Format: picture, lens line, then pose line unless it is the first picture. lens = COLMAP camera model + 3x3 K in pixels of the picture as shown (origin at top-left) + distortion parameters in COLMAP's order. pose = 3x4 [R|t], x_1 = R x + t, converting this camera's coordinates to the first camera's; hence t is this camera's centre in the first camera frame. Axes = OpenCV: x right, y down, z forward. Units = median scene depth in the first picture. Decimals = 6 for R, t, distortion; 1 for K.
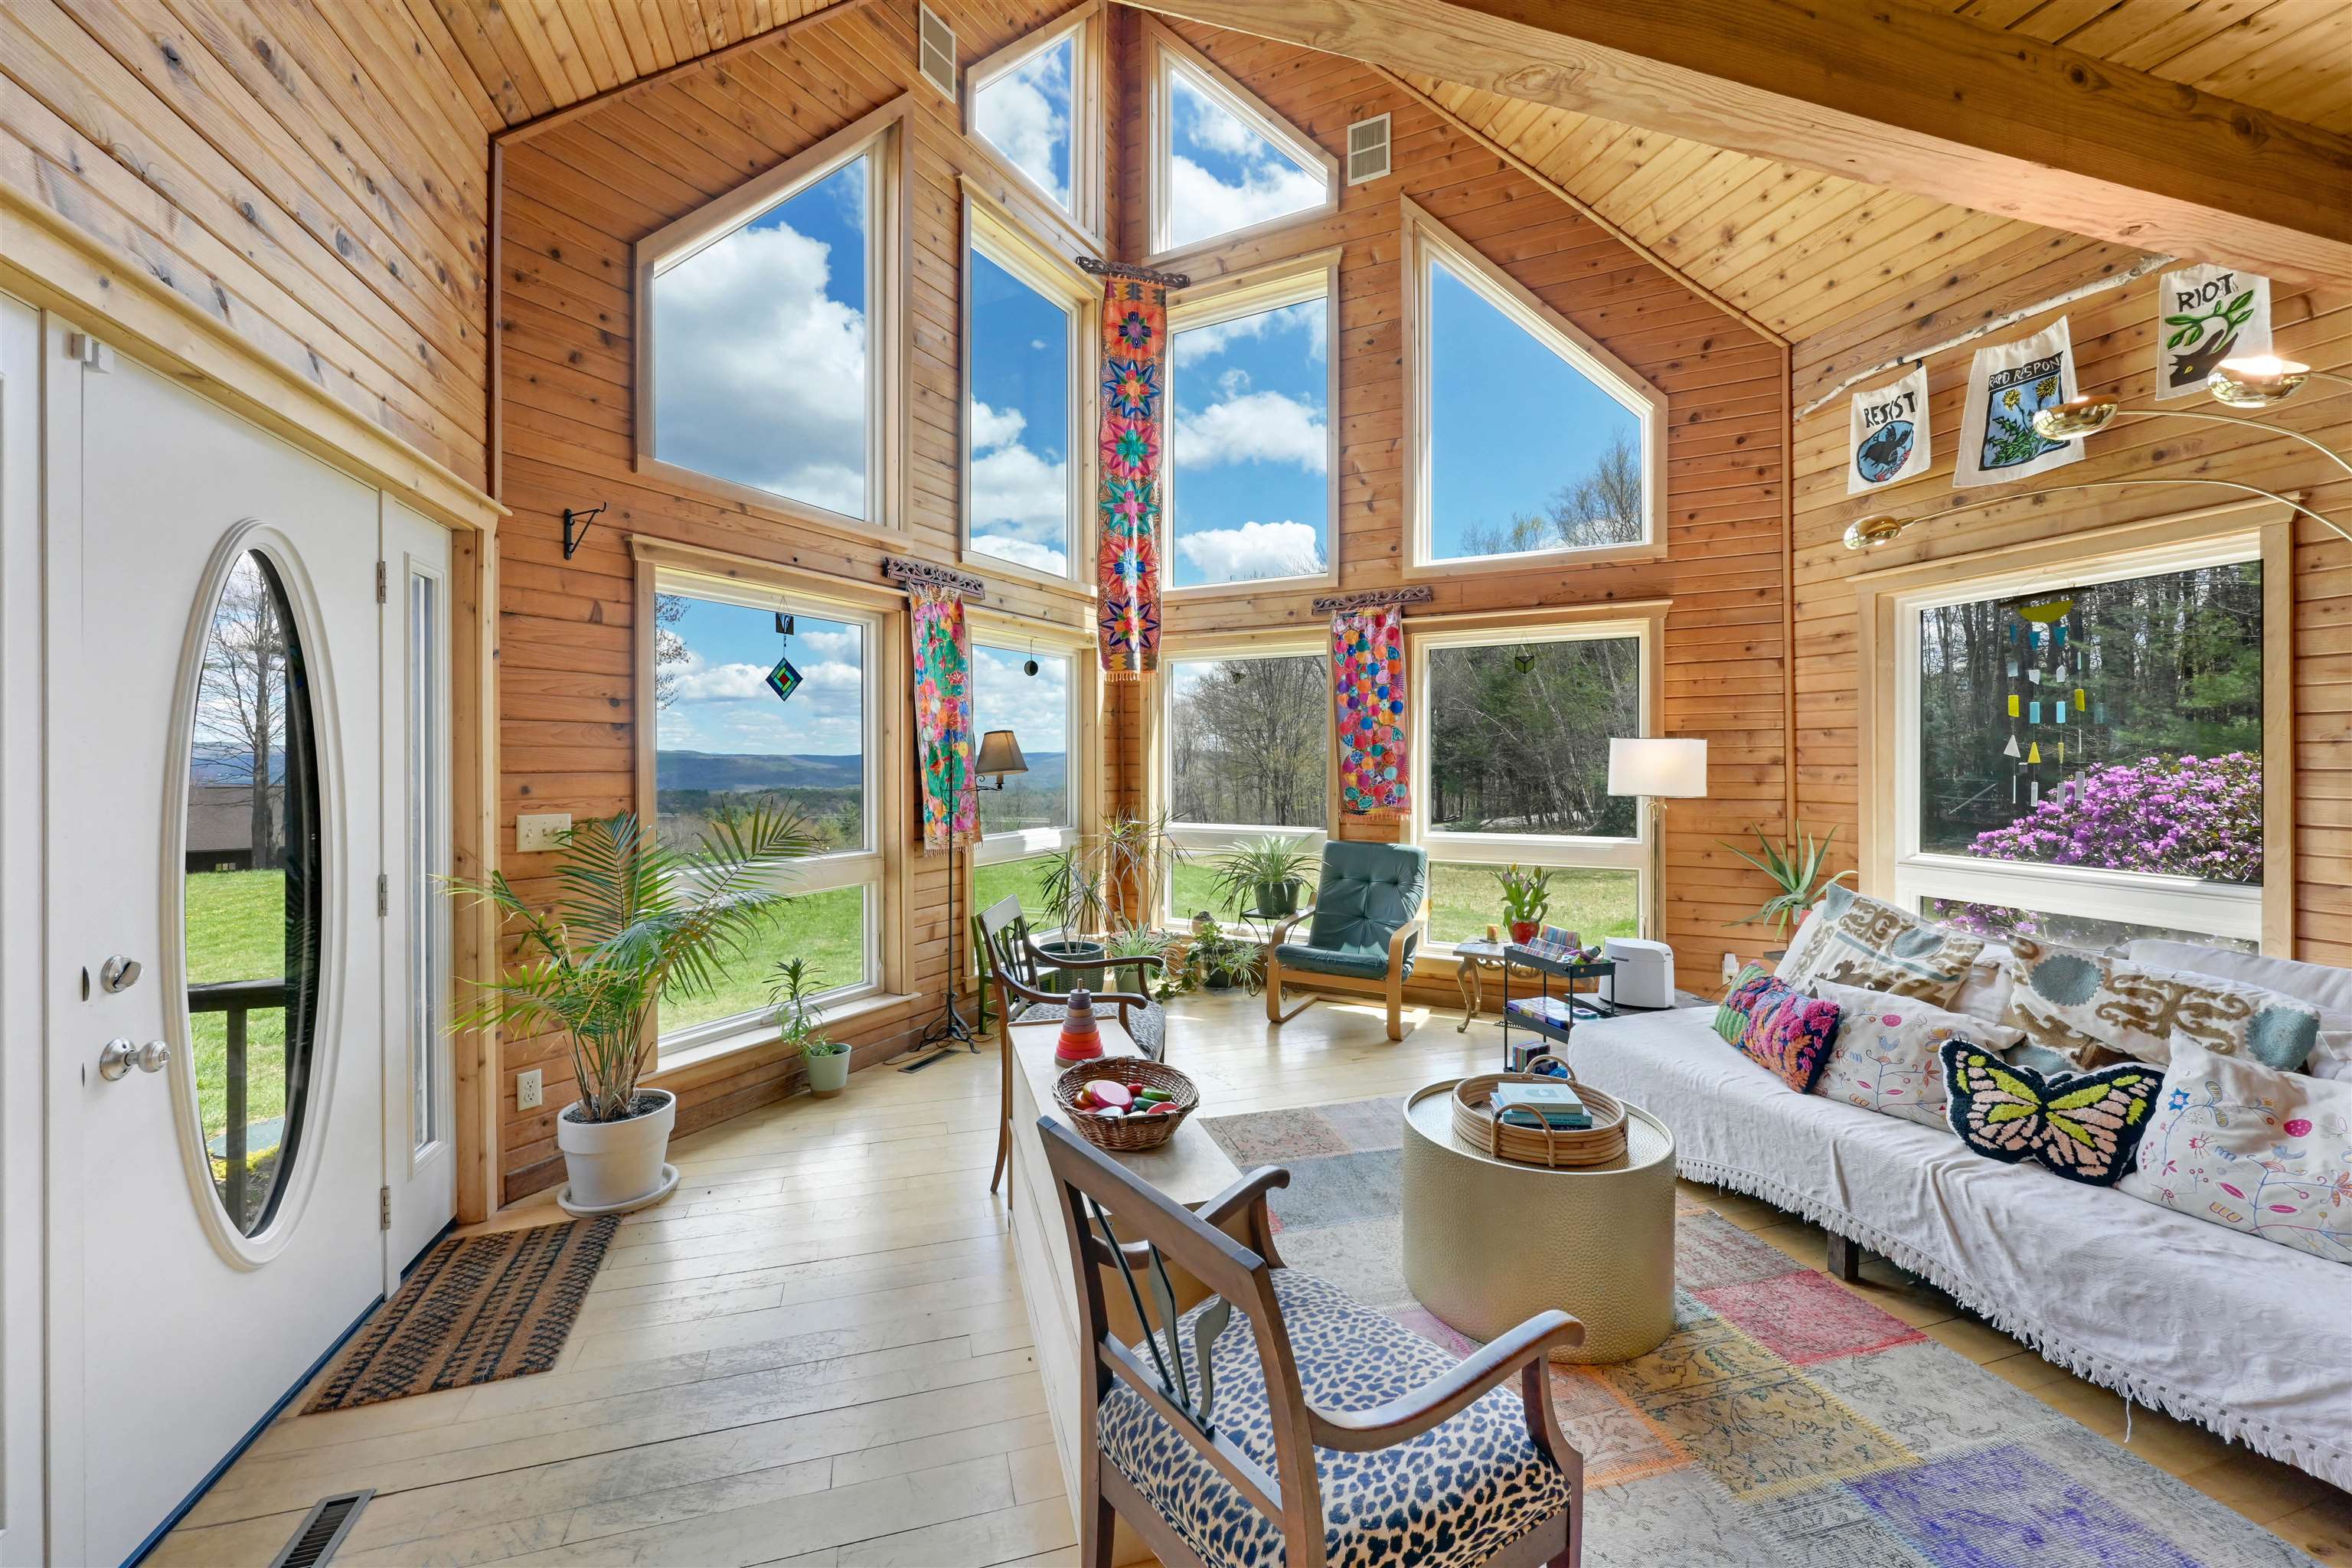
lens RADIAL K [[937.9, 0, 1174.2], [0, 937.9, 771.8], [0, 0, 1]] dist [-0.002591, 0.000587]
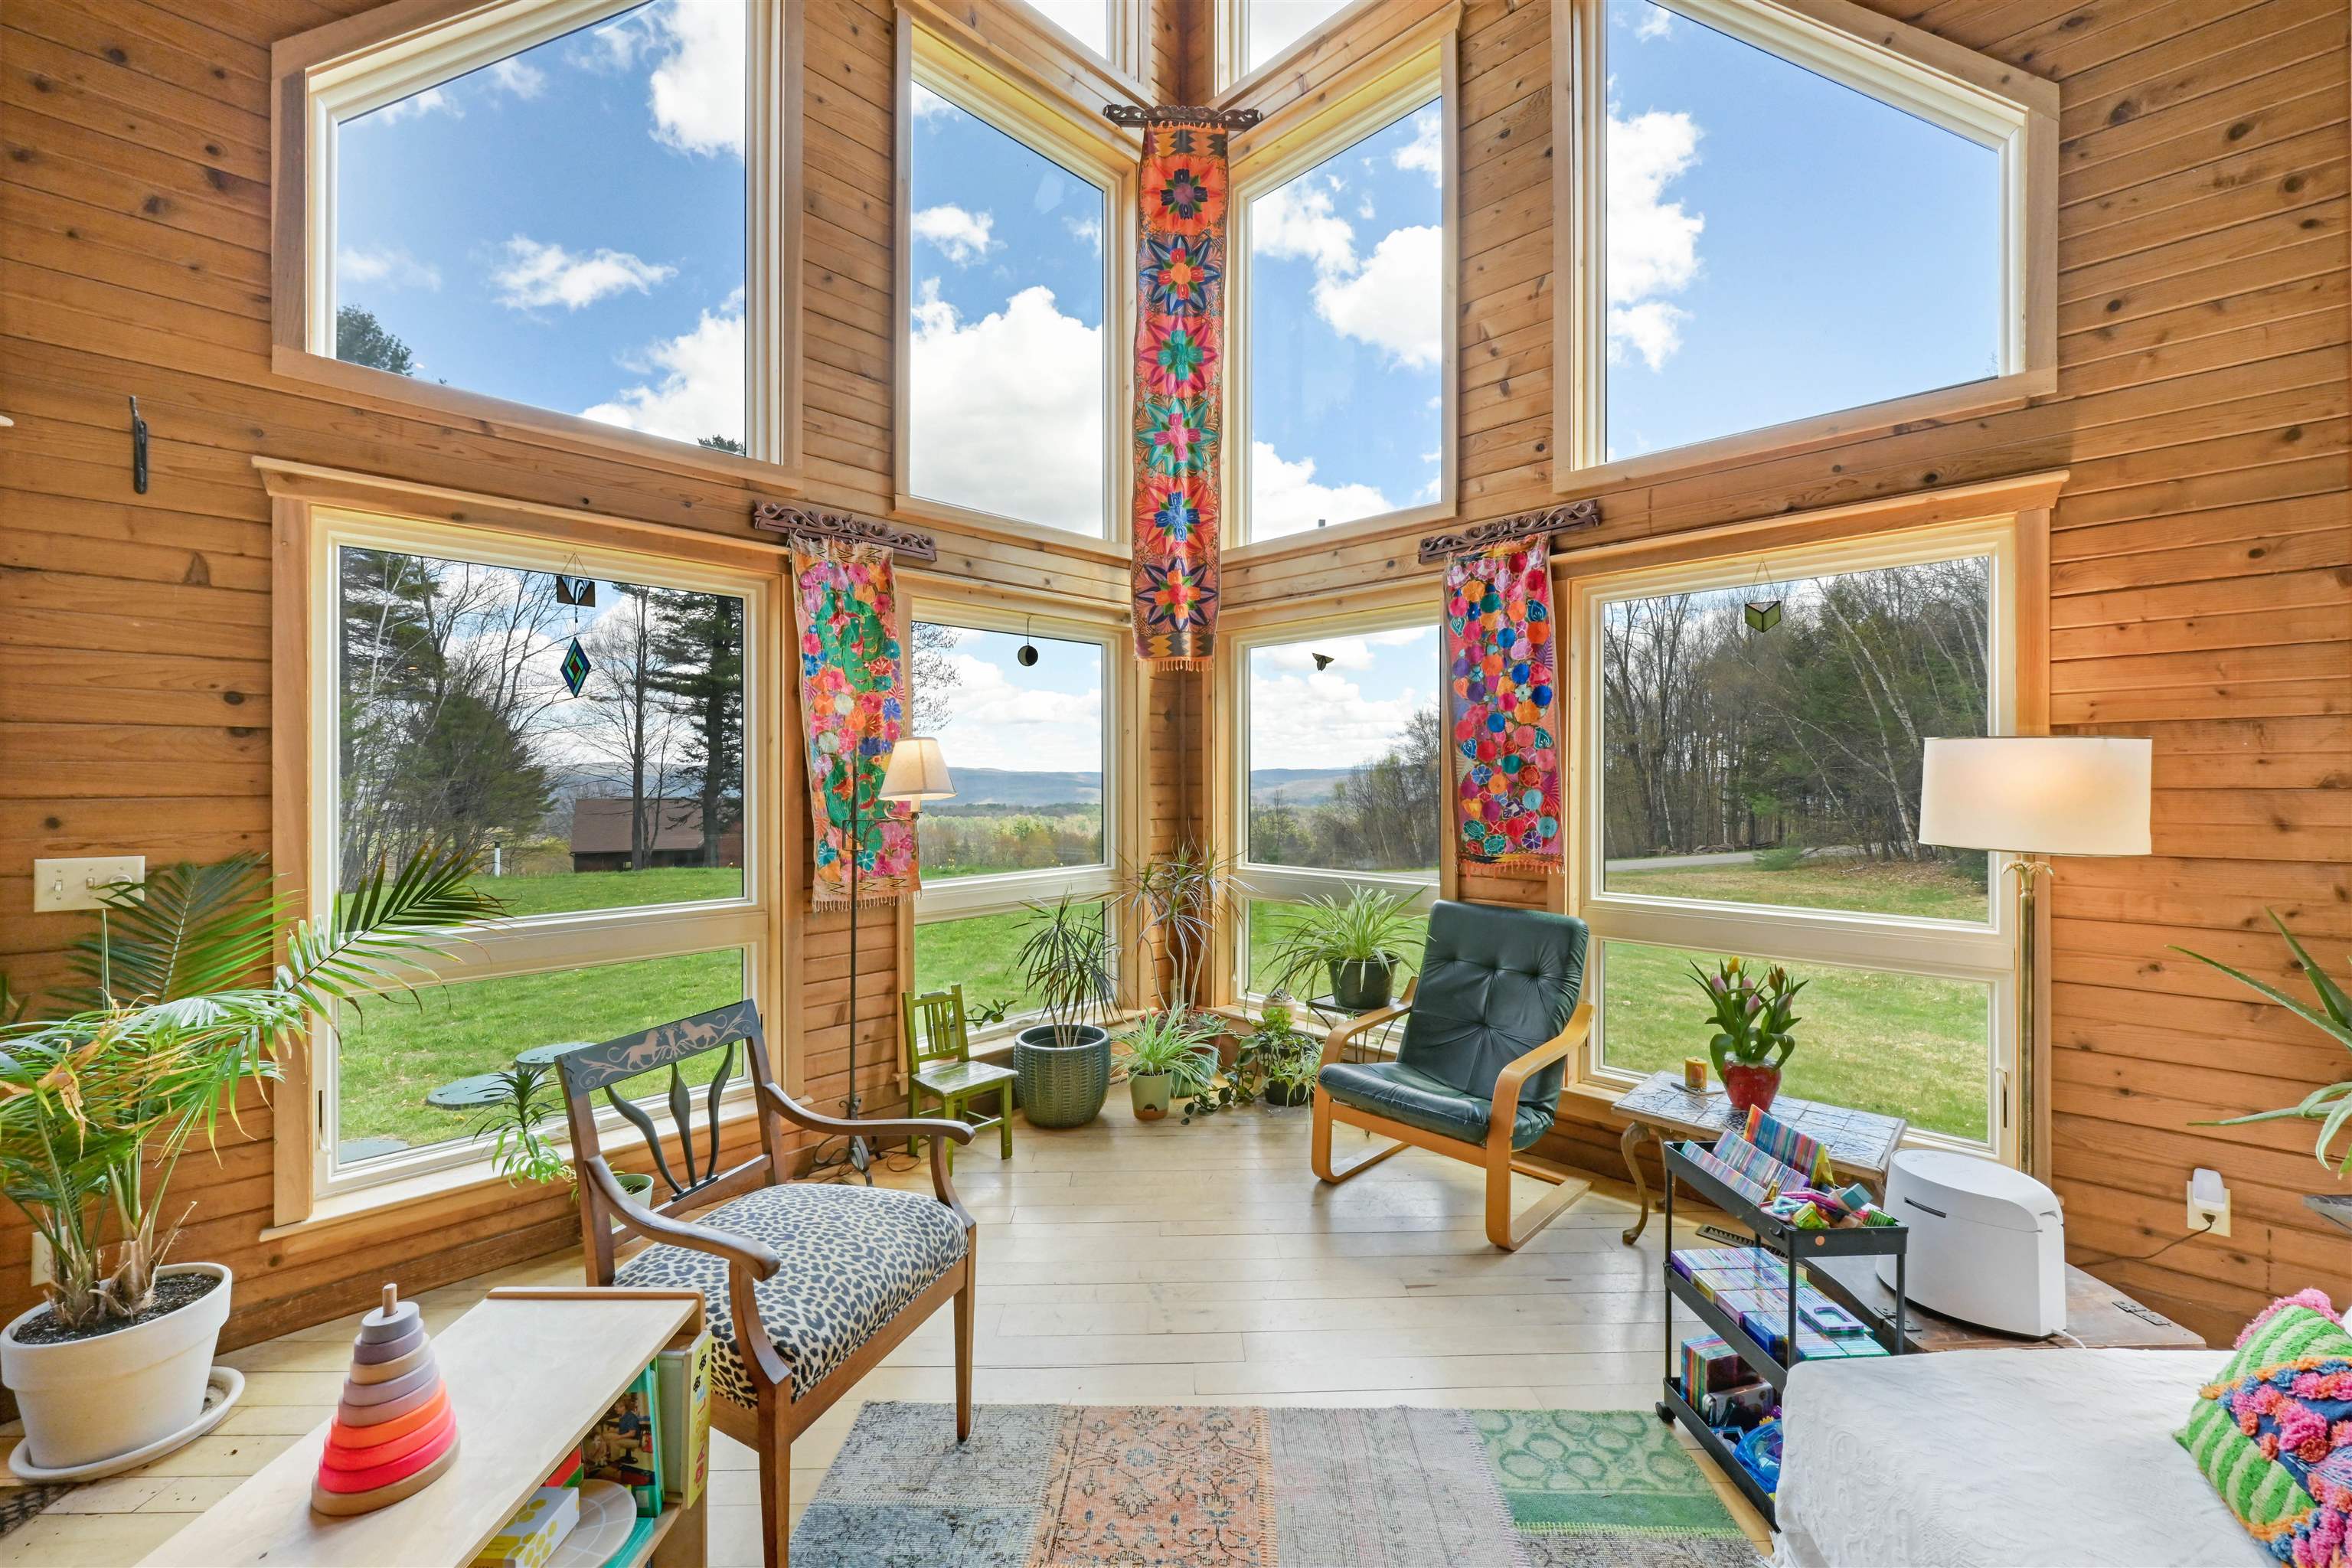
lens RADIAL K [[937.9, 0, 1186.3], [0, 937.9, 787.1], [0, 0, 1]] dist [-0.002591, 0.000587]
pose [[0.962802, 0.003103, -0.270192, 0.176044], [-0.003550, 0.999993, -0.001165, -0.005538], [0.270186, 0.002081, 0.962806, 0.322466]]
